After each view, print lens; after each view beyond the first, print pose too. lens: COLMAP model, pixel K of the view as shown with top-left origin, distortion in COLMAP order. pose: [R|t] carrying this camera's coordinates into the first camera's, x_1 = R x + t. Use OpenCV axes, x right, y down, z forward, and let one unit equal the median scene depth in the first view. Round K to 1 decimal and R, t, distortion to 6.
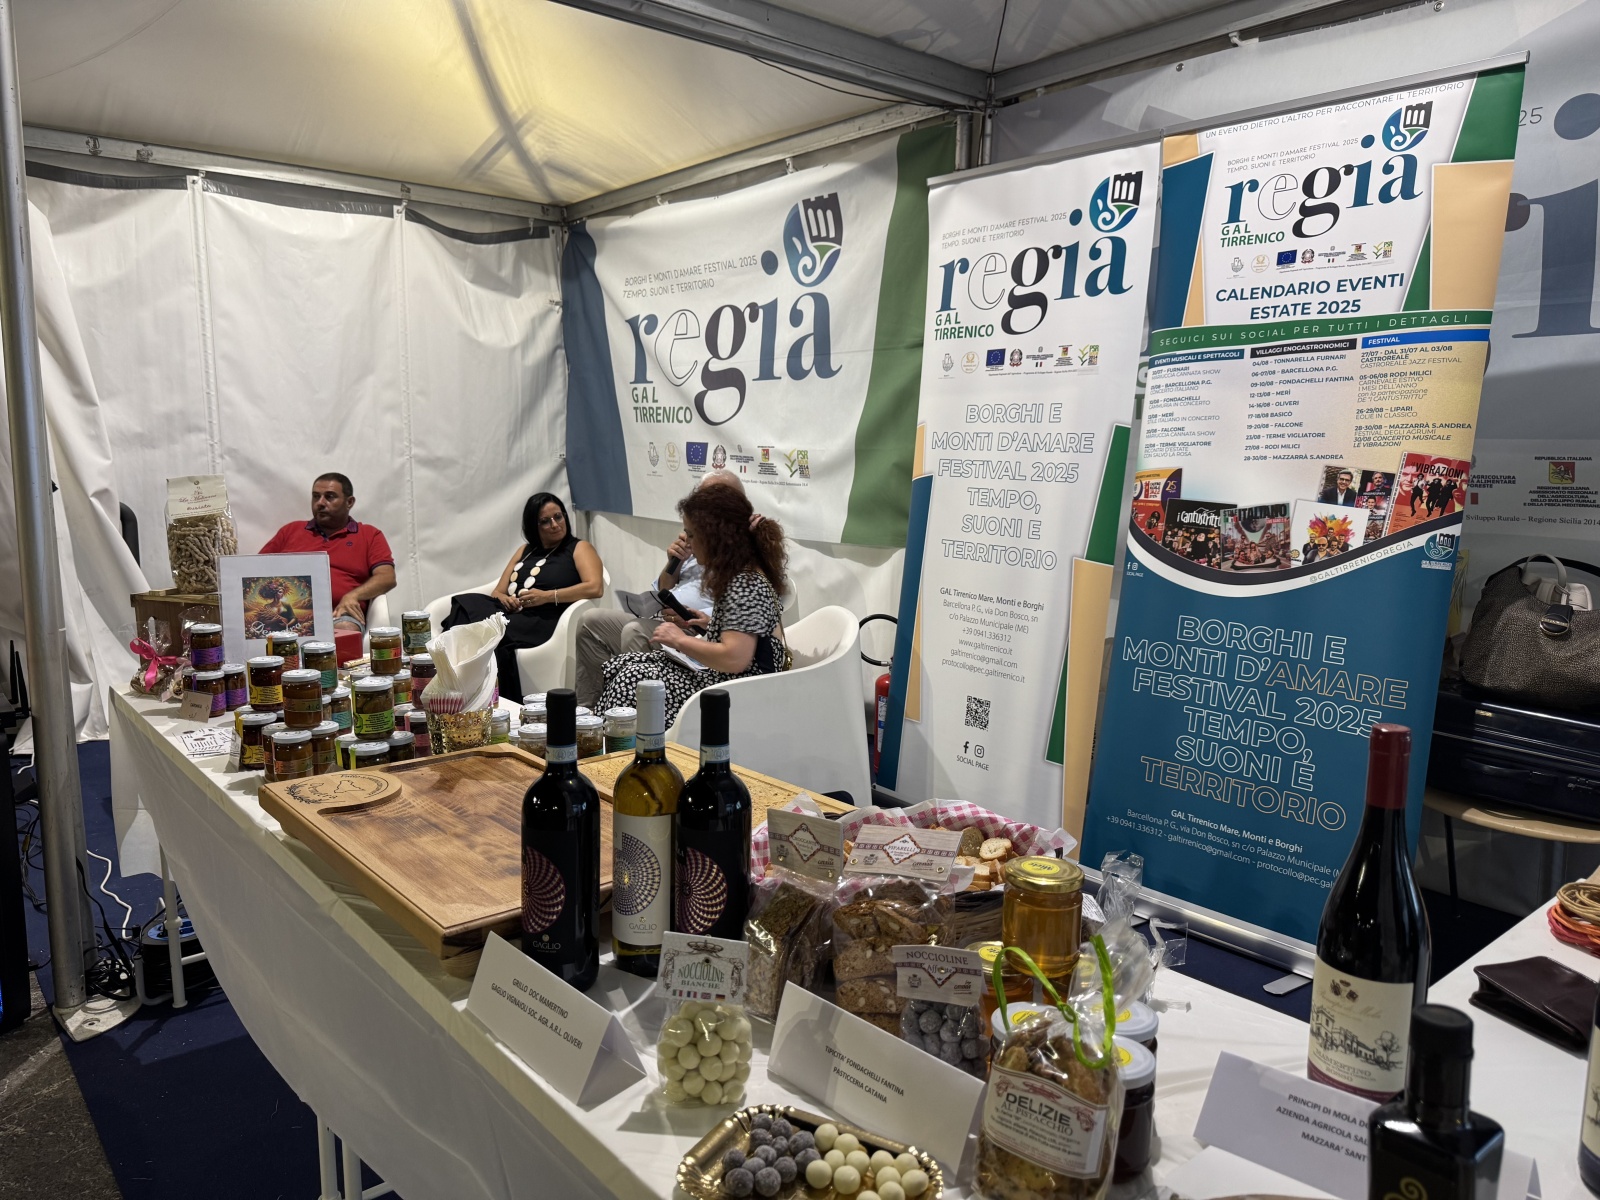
lens RADIAL K [[1127.2, 0, 794.8], [0, 1127.2, 614.1], [0, 0, 1]] dist [0.082904, -0.116675]
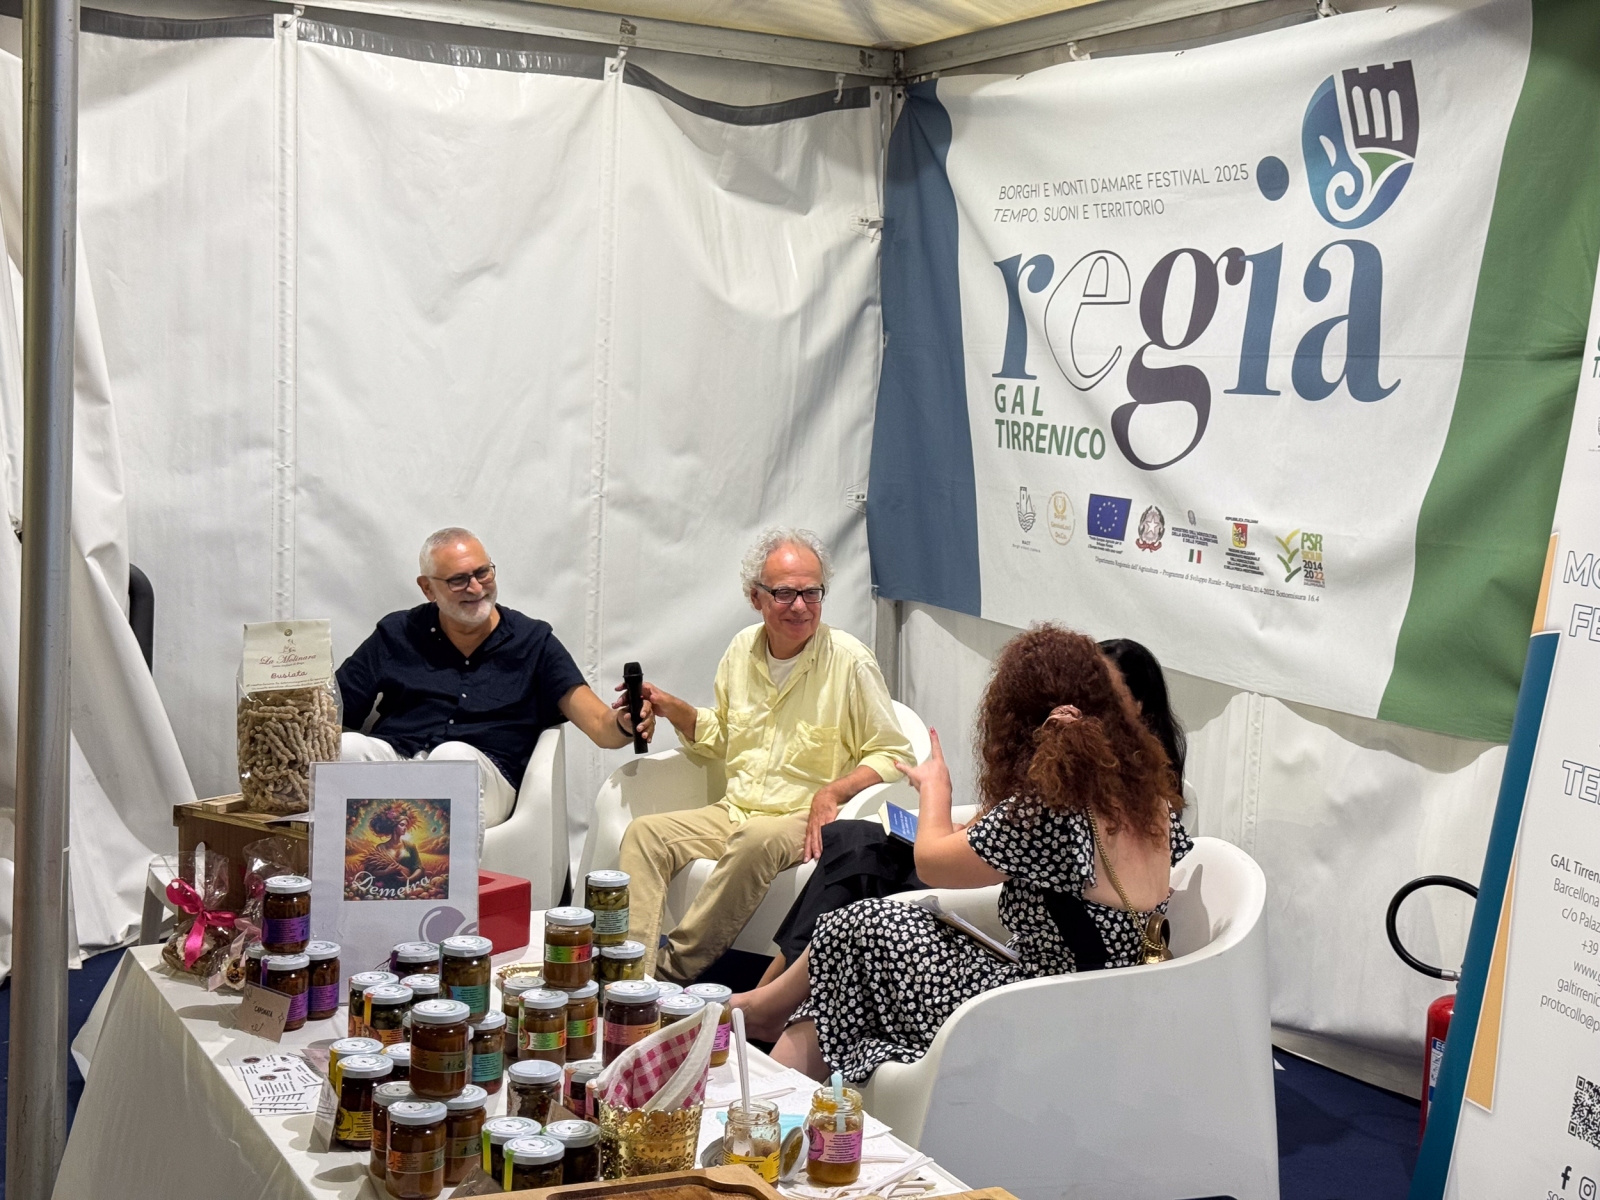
lens RADIAL K [[2233.8, 0, 804.9], [0, 2233.8, 610.3], [0, 0, 1]] dist [0.125076, 0.000000]
pose [[0.974153, 0.058412, -0.218207, 0.007037], [-0.070078, 0.996475, -0.046108, -0.044986], [0.214745, 0.060207, 0.974813, -0.063687]]
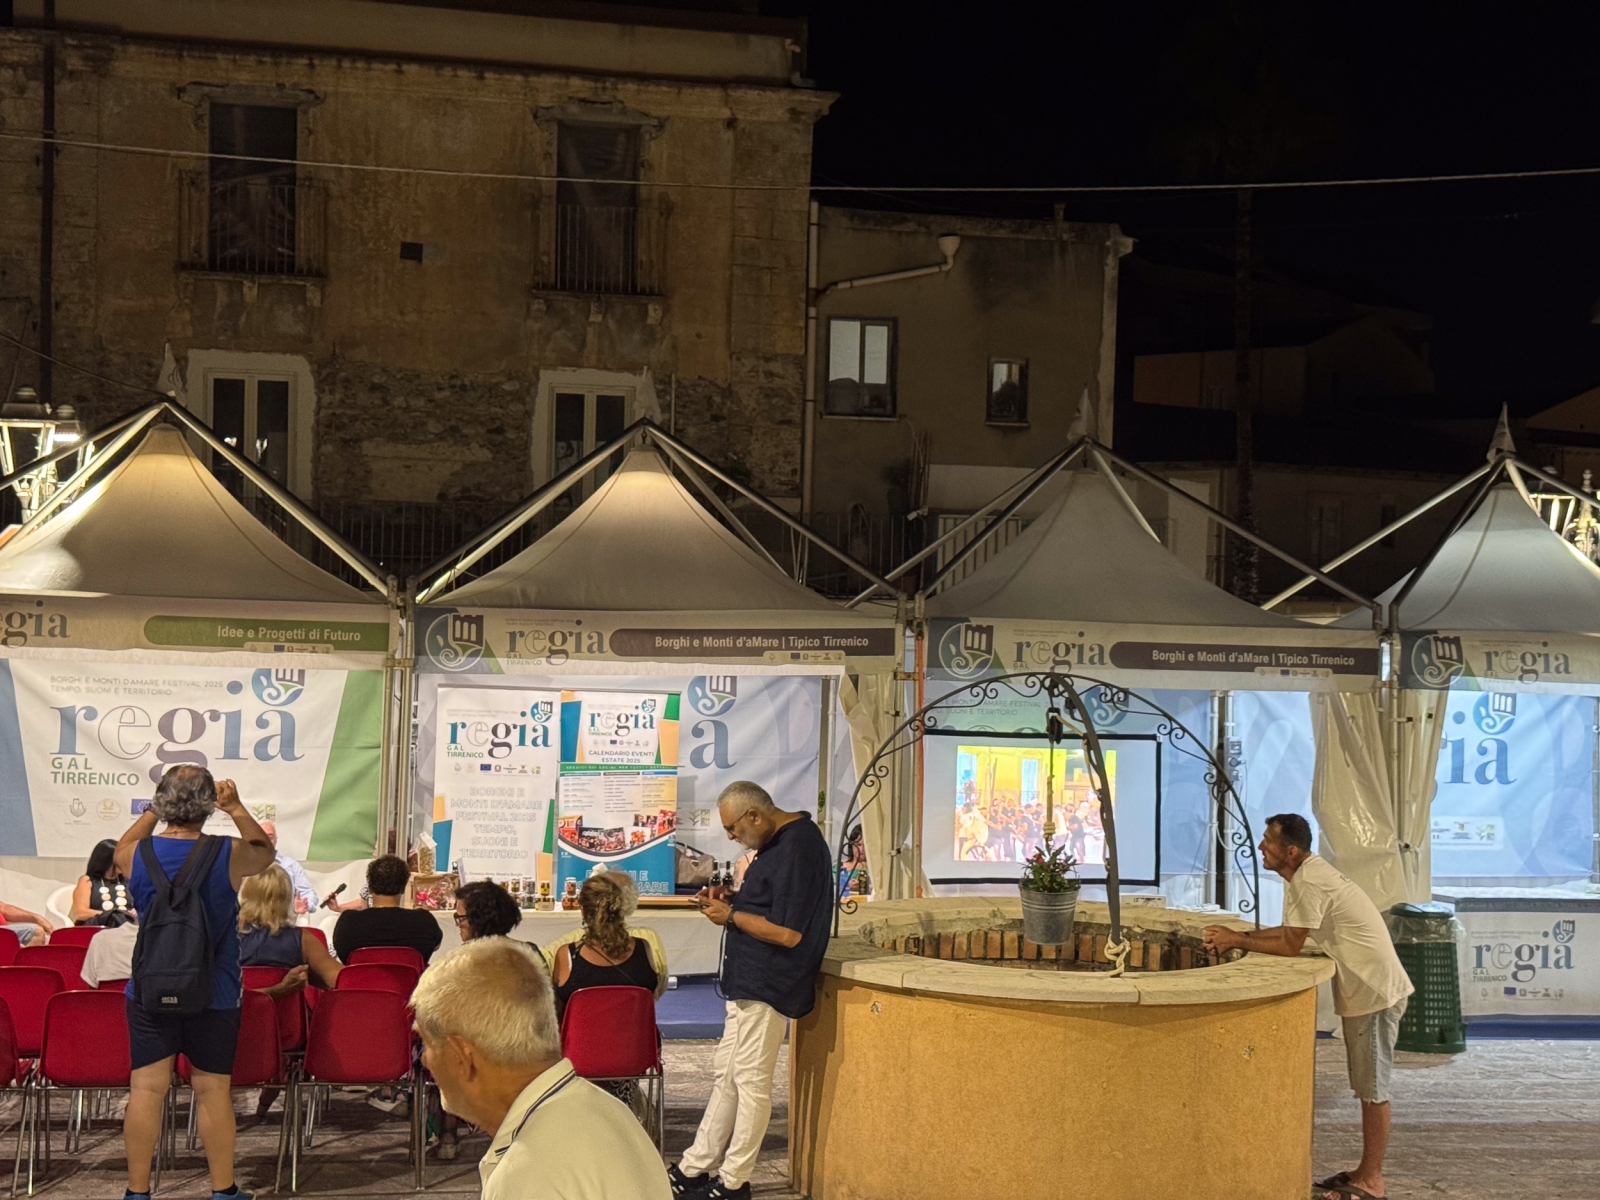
lens RADIAL K [[2233.8, 0, 814.4], [0, 2233.8, 596.3], [0, 0, 1]] dist [0.125076, 0.000000]
pose [[0.512120, 0.050034, 0.857456, -2.342850], [0.112239, 0.985843, -0.124561, 0.048557], [-0.851549, 0.160030, 0.499254, -1.298602]]
